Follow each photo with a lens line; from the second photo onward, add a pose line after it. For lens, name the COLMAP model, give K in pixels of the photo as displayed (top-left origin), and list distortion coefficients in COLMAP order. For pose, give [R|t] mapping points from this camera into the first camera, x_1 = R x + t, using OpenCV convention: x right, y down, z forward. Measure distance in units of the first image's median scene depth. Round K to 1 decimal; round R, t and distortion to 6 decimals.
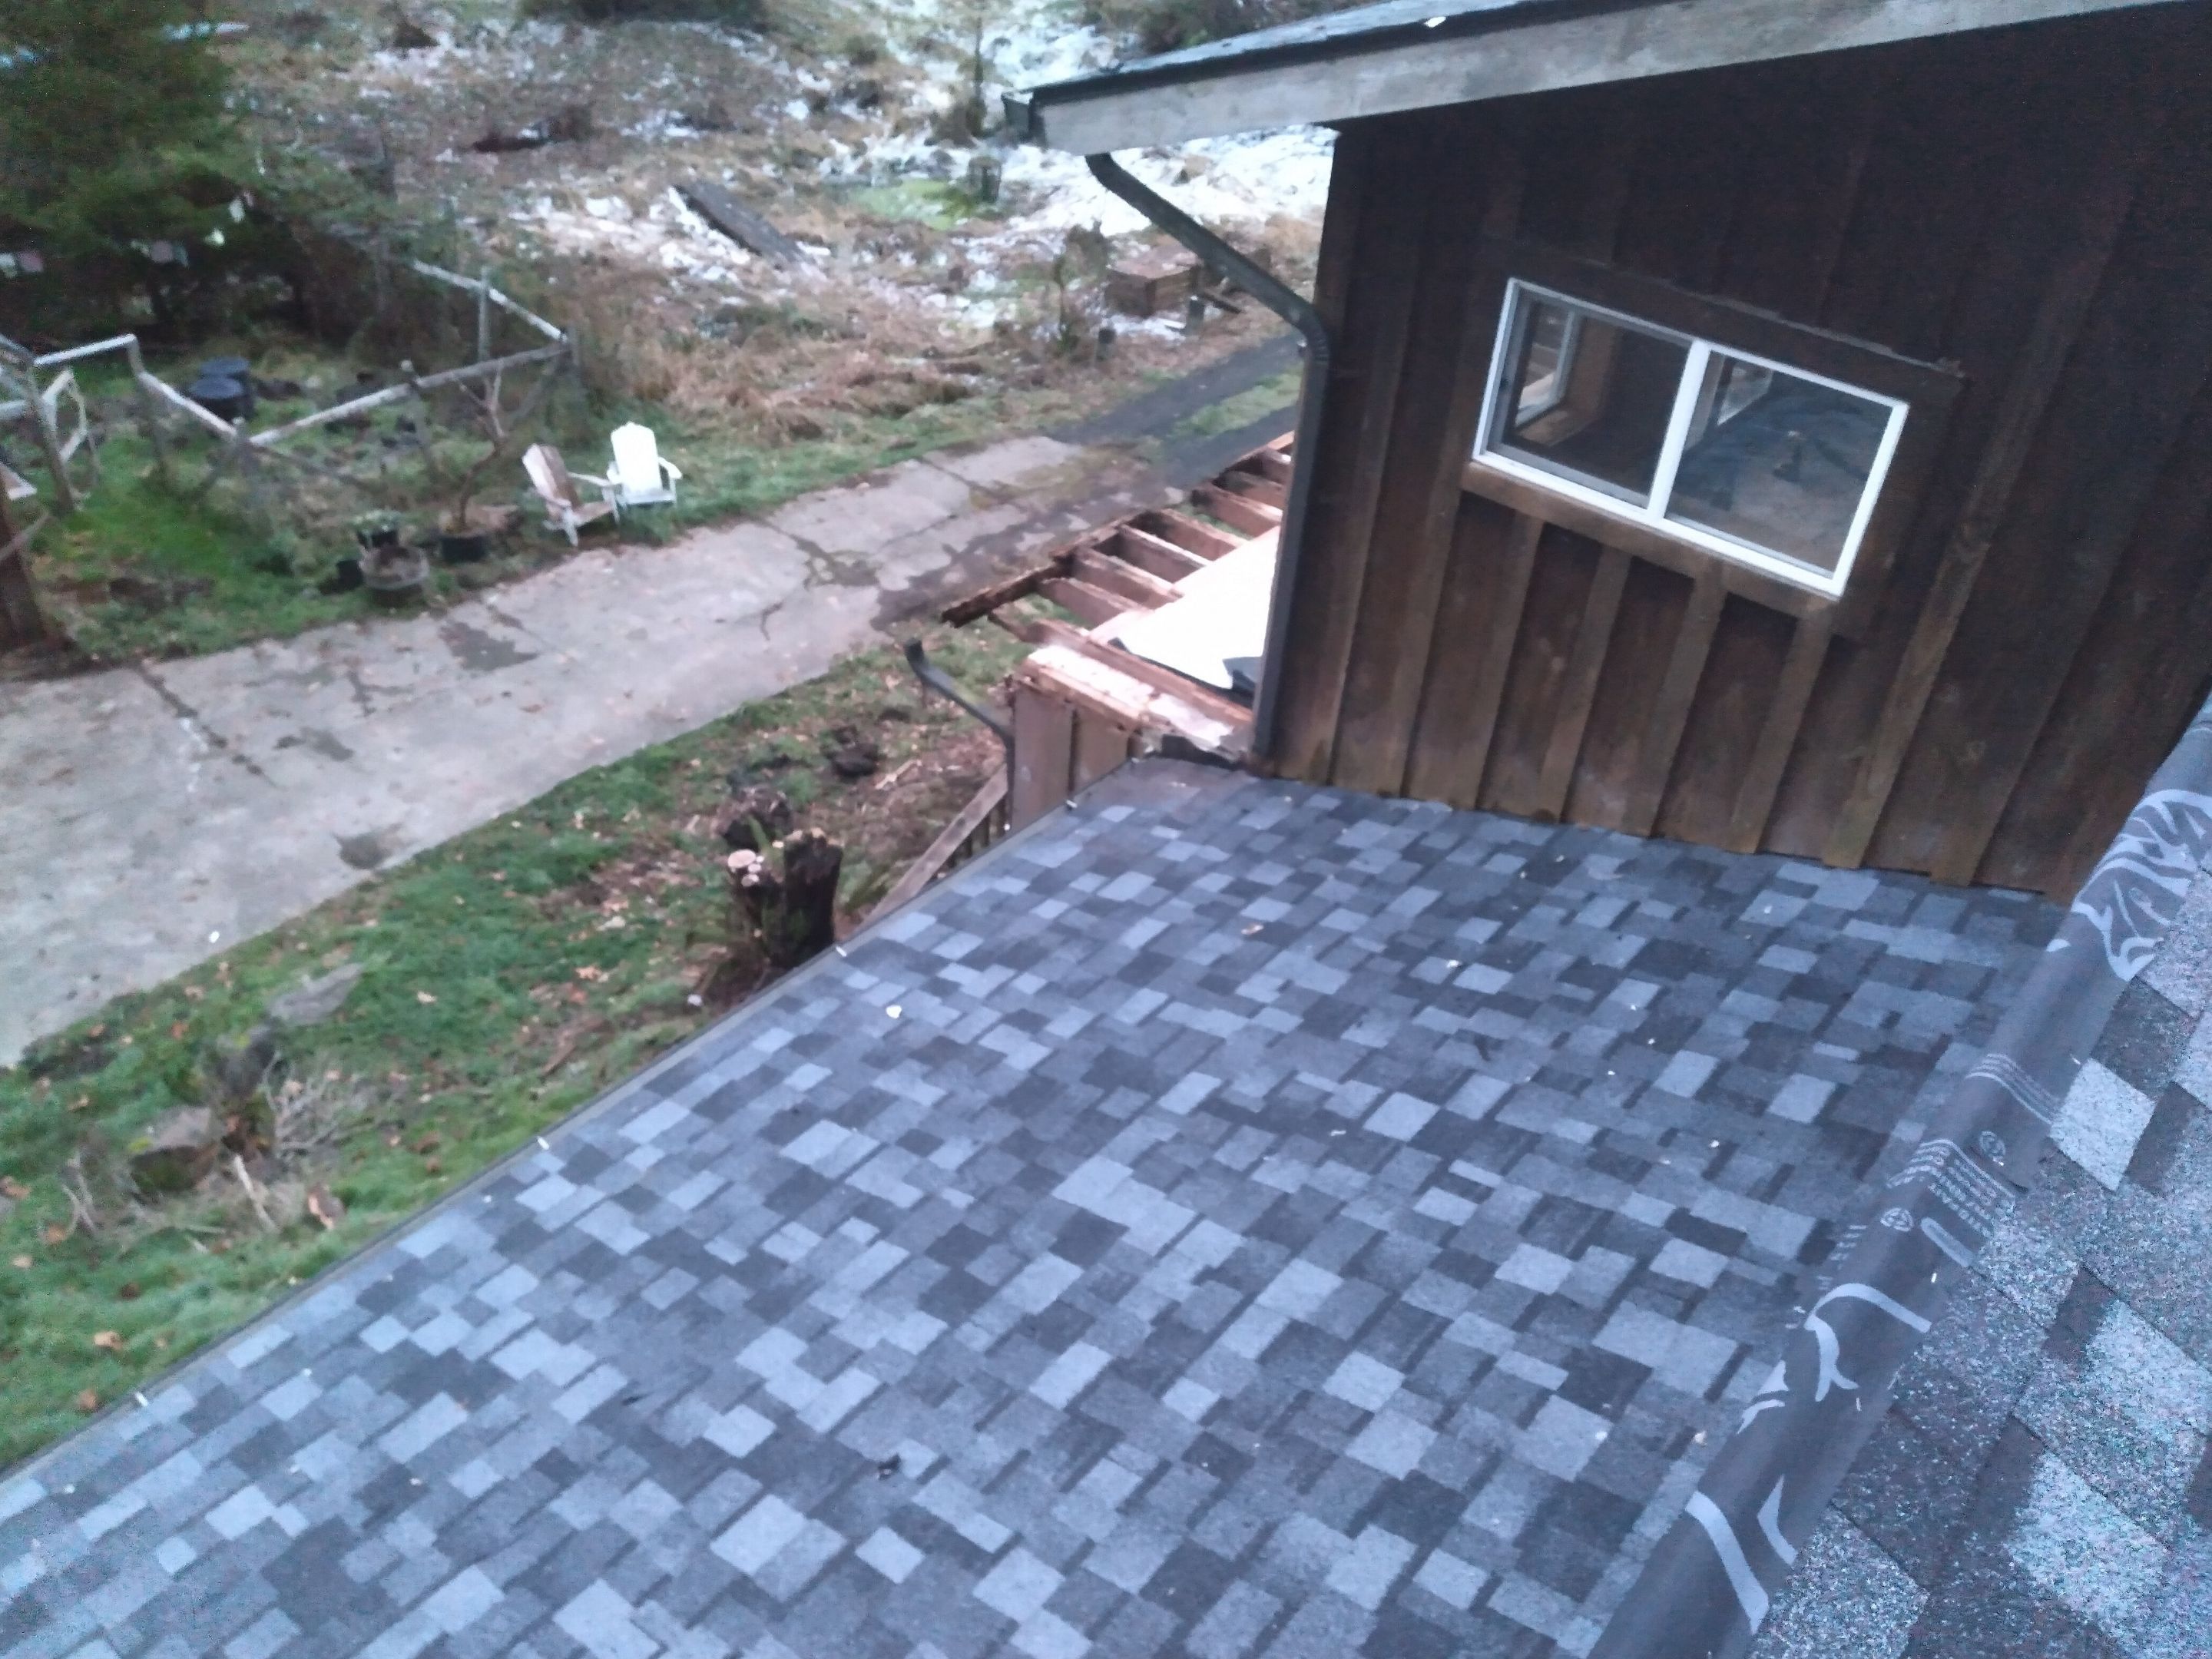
lens RADIAL K [[1726.1, 0, 1121.4], [0, 1726.1, 806.5], [0, 0, 1]] dist [0.009593, -0.035125]
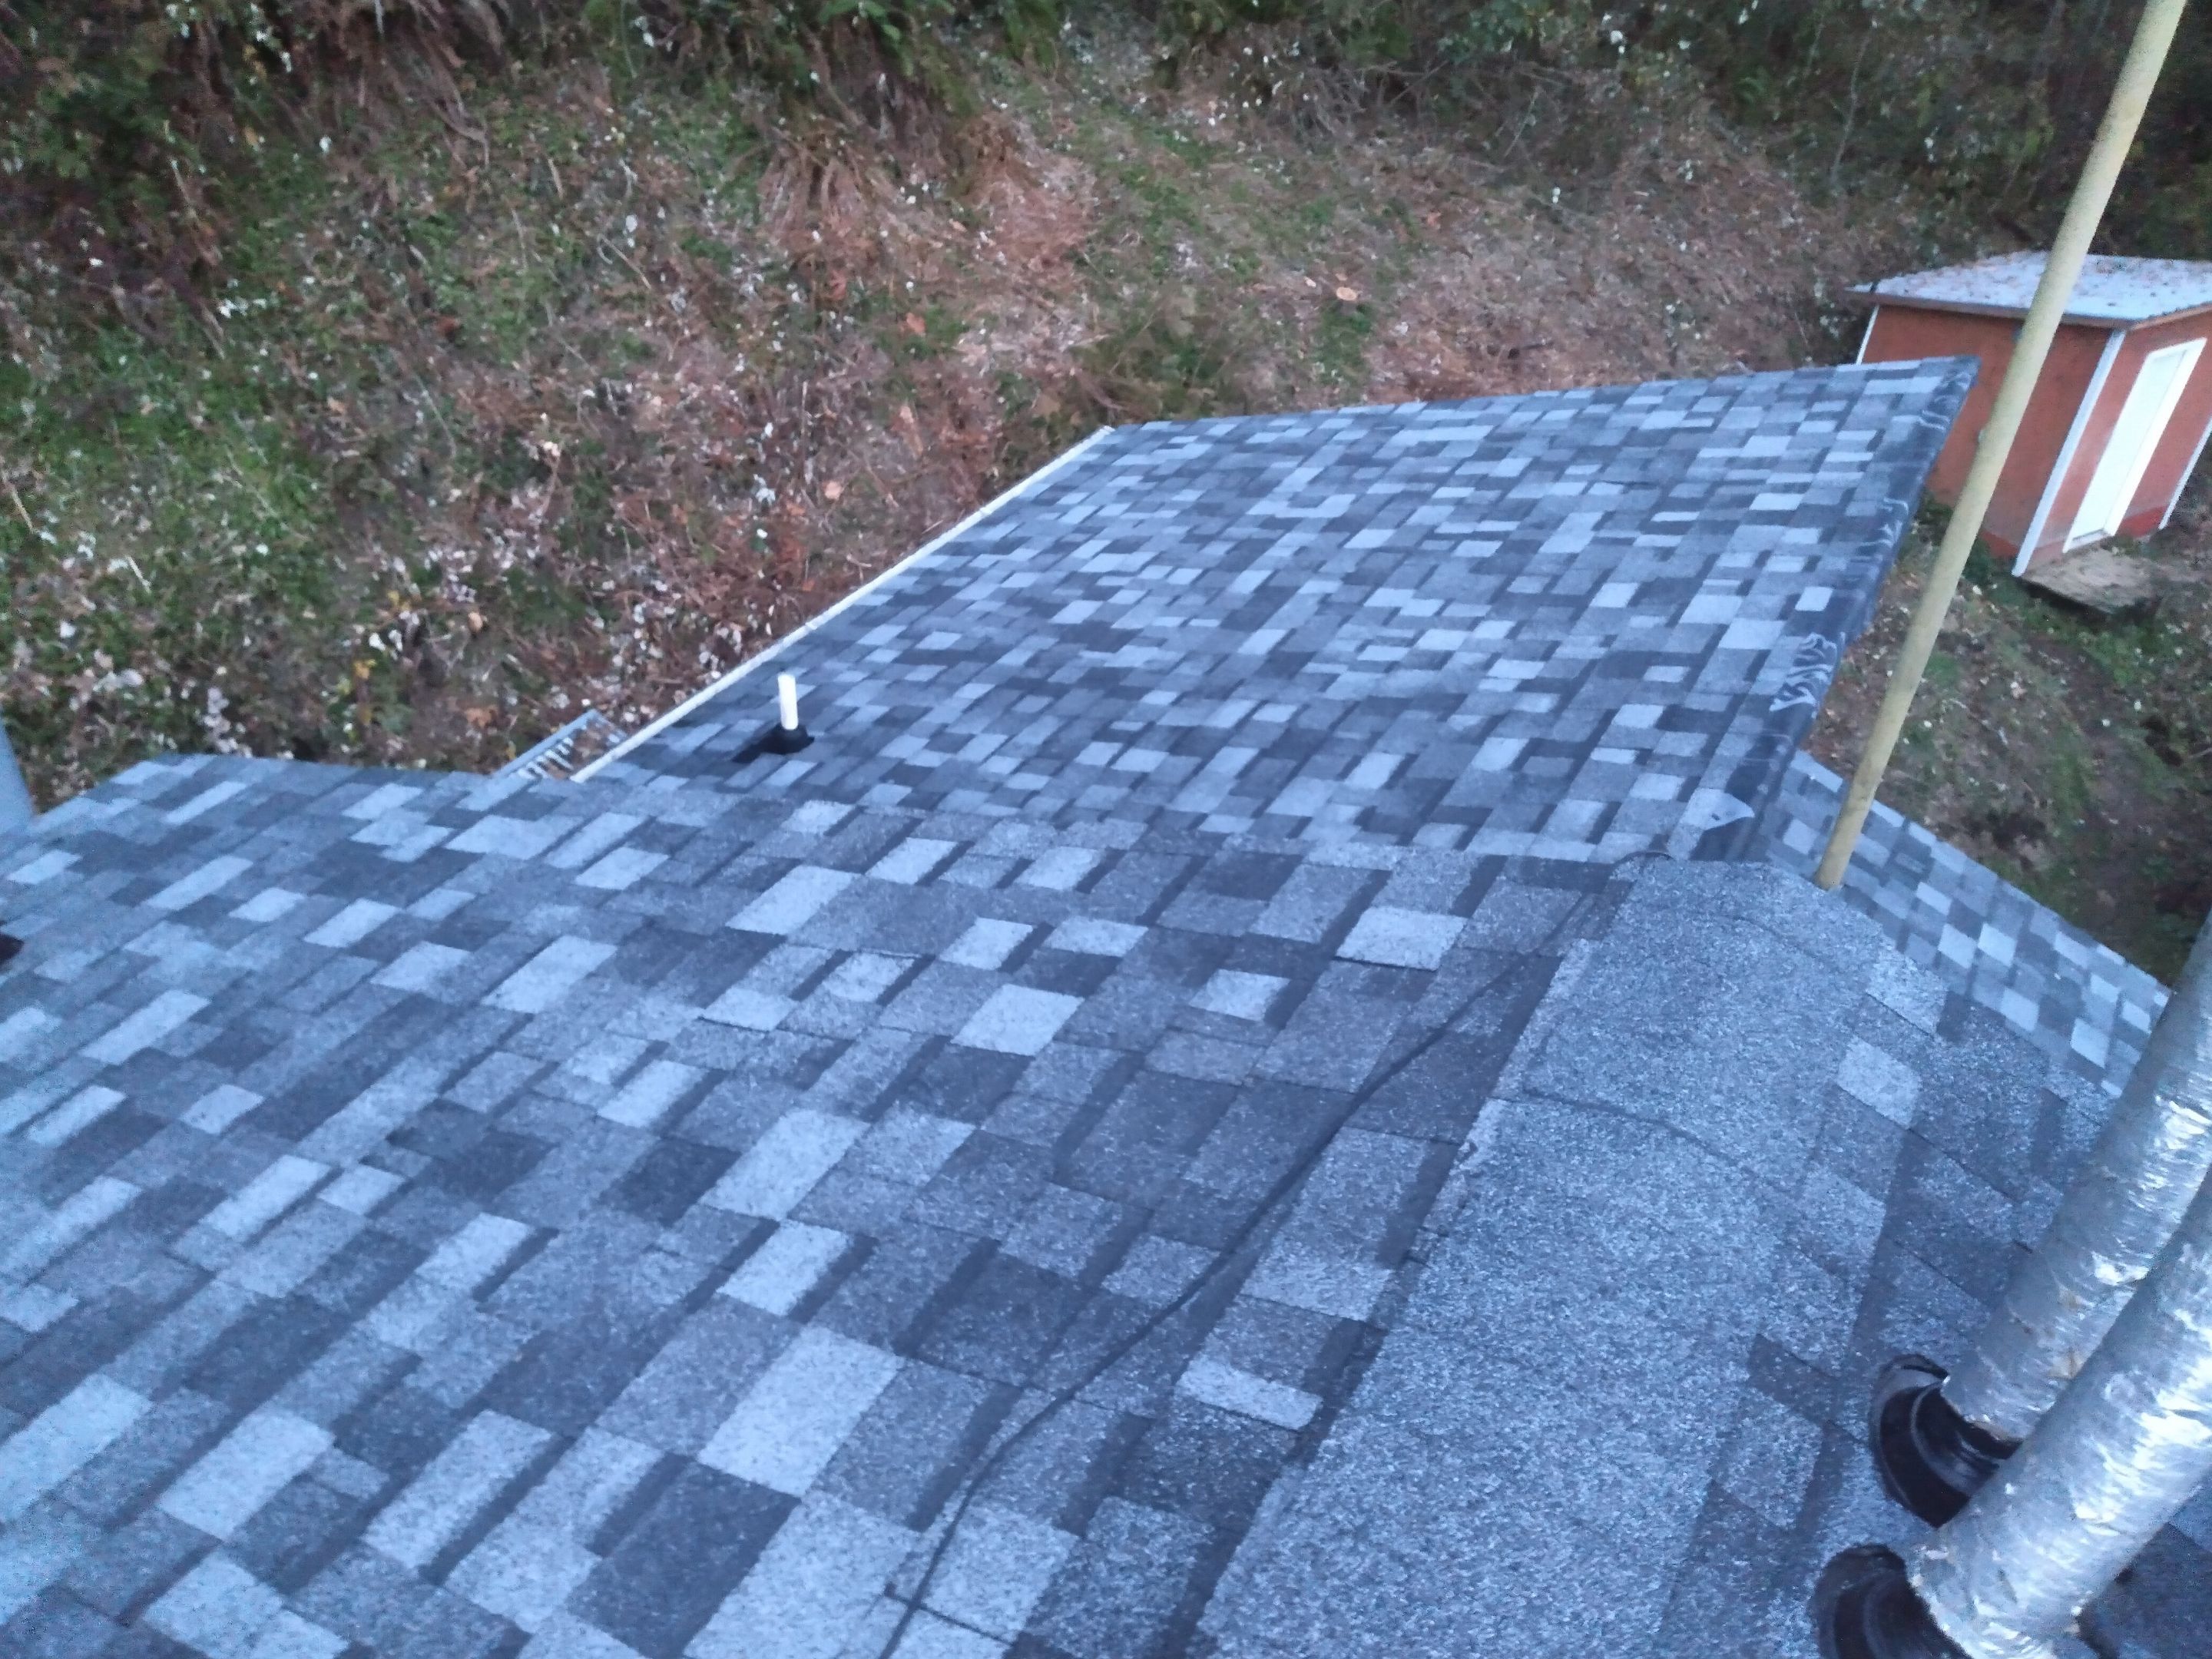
lens RADIAL K [[1726.1, 0, 1105.4], [0, 1726.1, 831.0], [0, 0, 1]] dist [0.009593, -0.035125]
pose [[-0.981590, -0.000741, -0.191001, 0.201038], [-0.182935, 0.291210, 0.939006, -0.193438], [0.054925, 0.956659, -0.285984, 0.187362]]
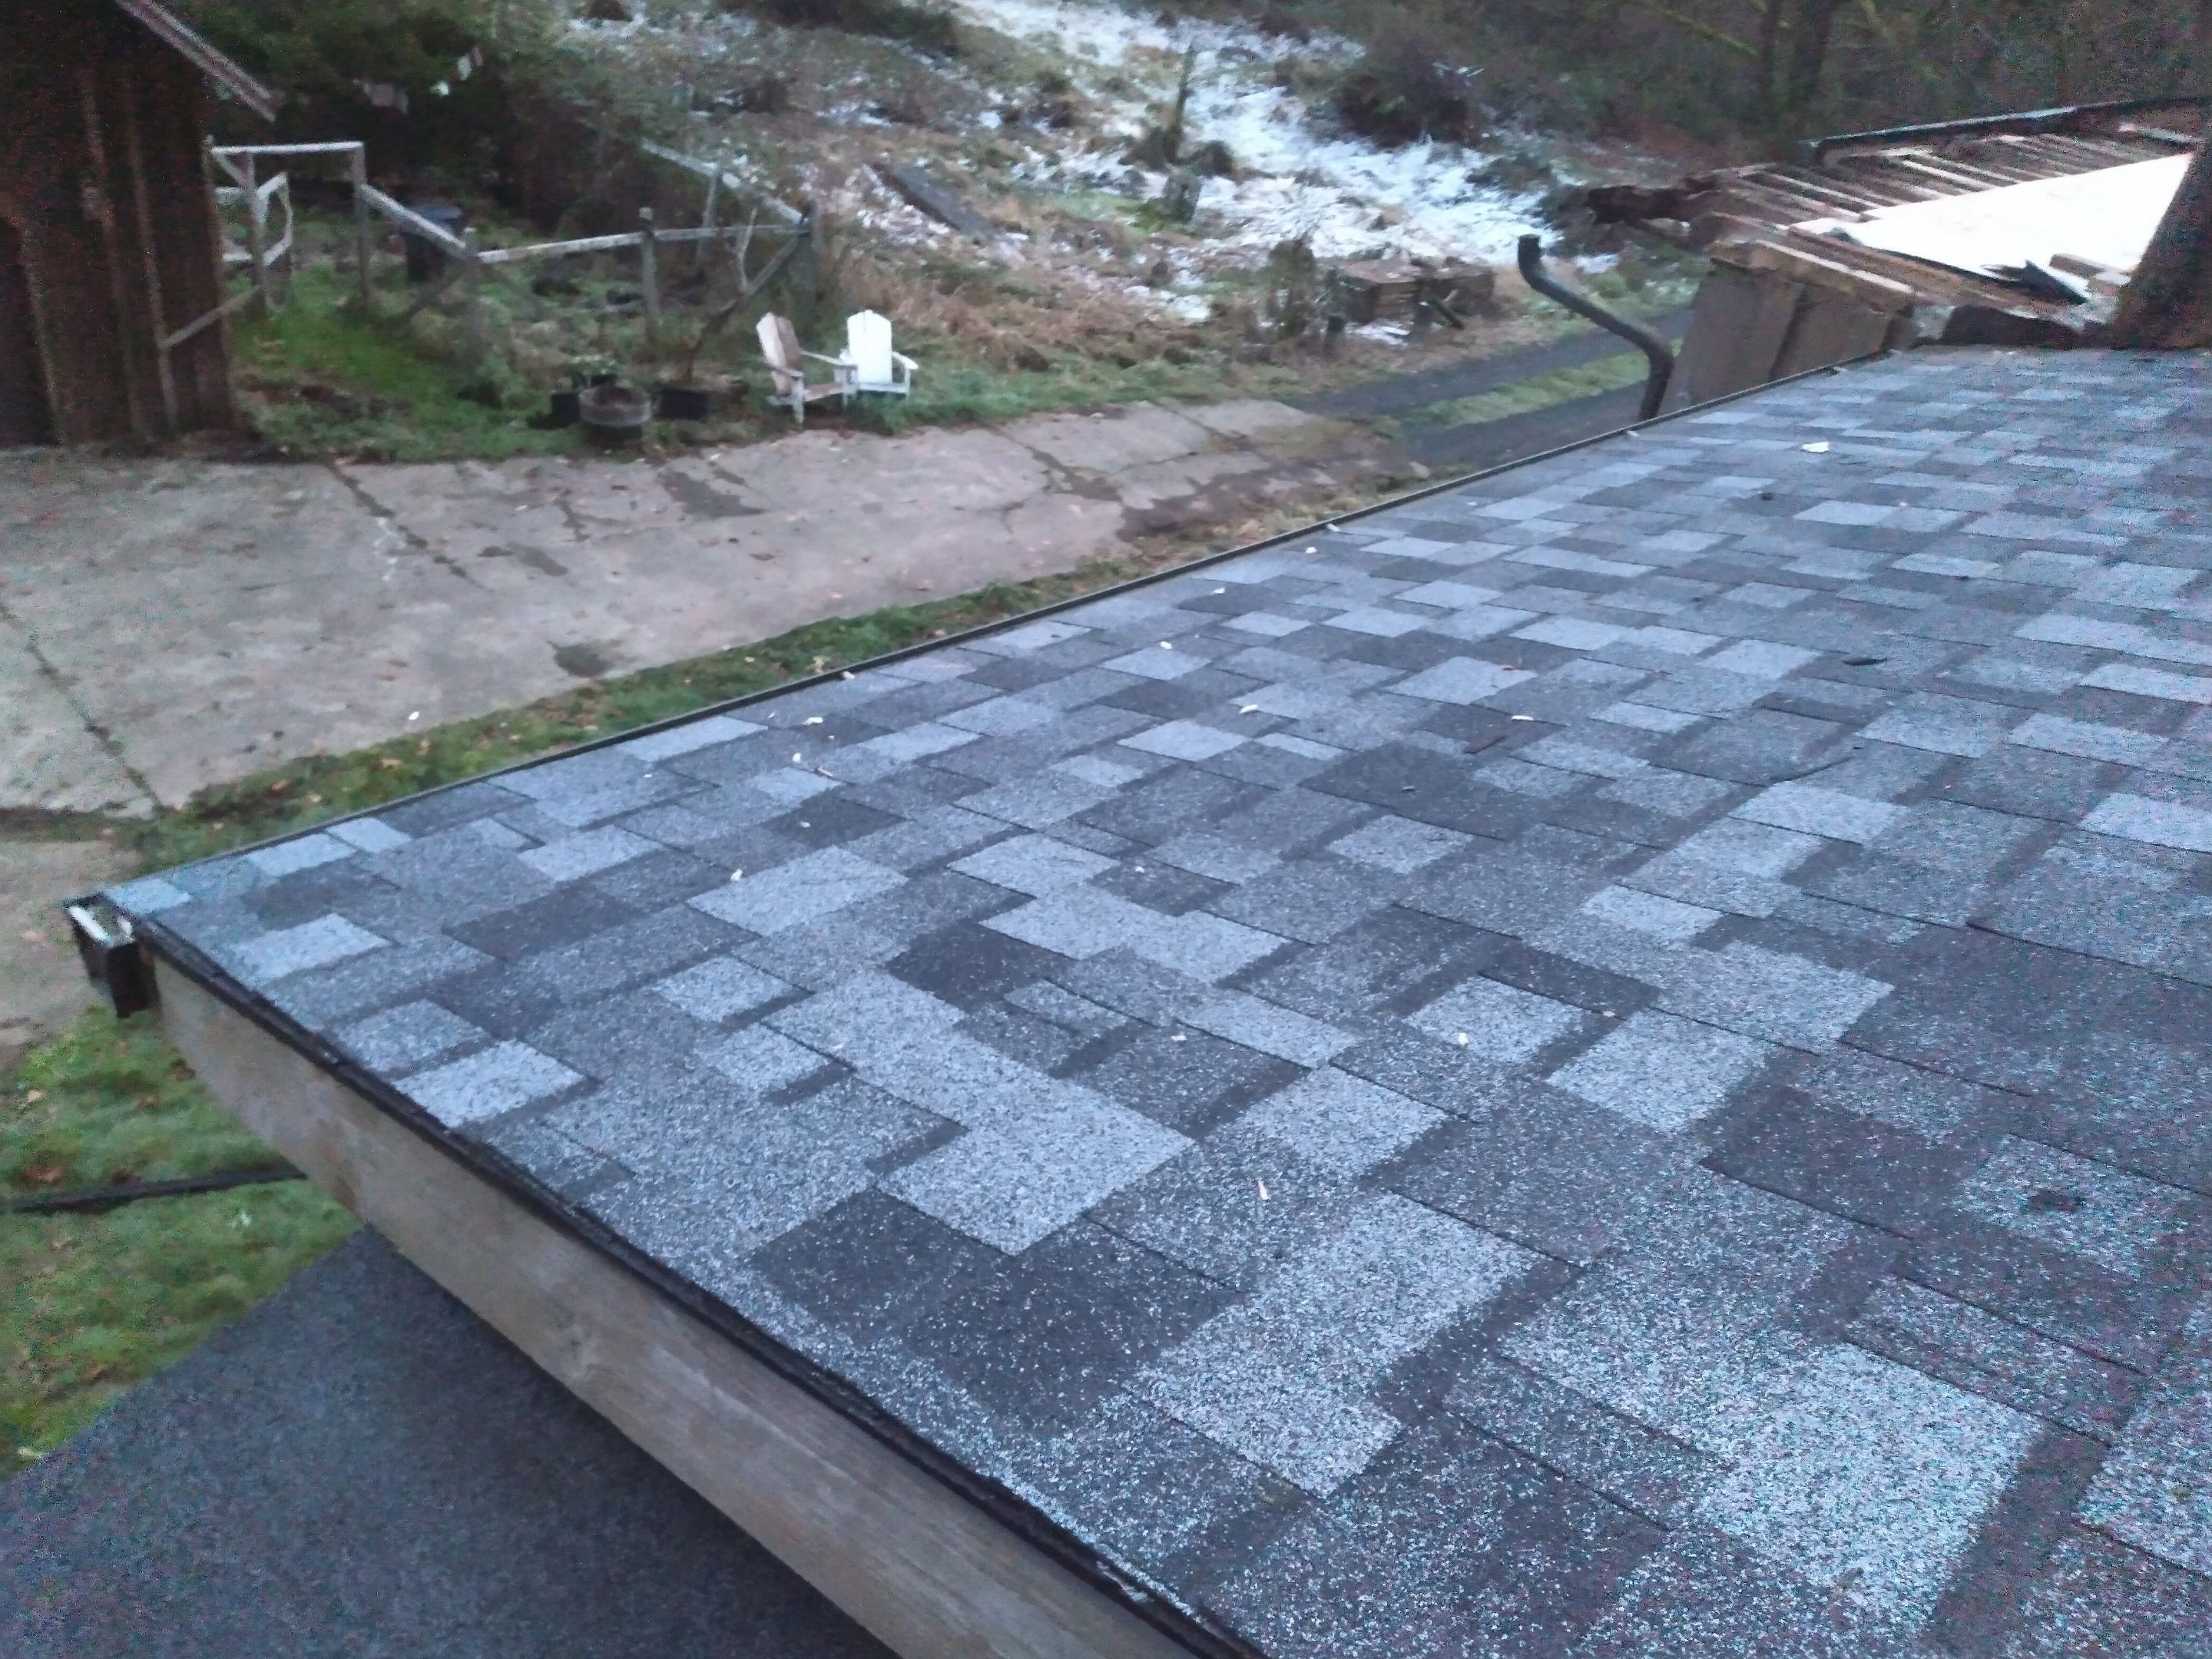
lens RADIAL K [[1726.1, 0, 1157.0], [0, 1726.1, 796.0], [0, 0, 1]] dist [0.009593, -0.035125]
pose [[0.992940, 0.118609, 0.001114, -0.107757], [-0.118187, 0.990119, -0.075471, 0.097299], [-0.010054, 0.074806, 0.997147, 0.095358]]
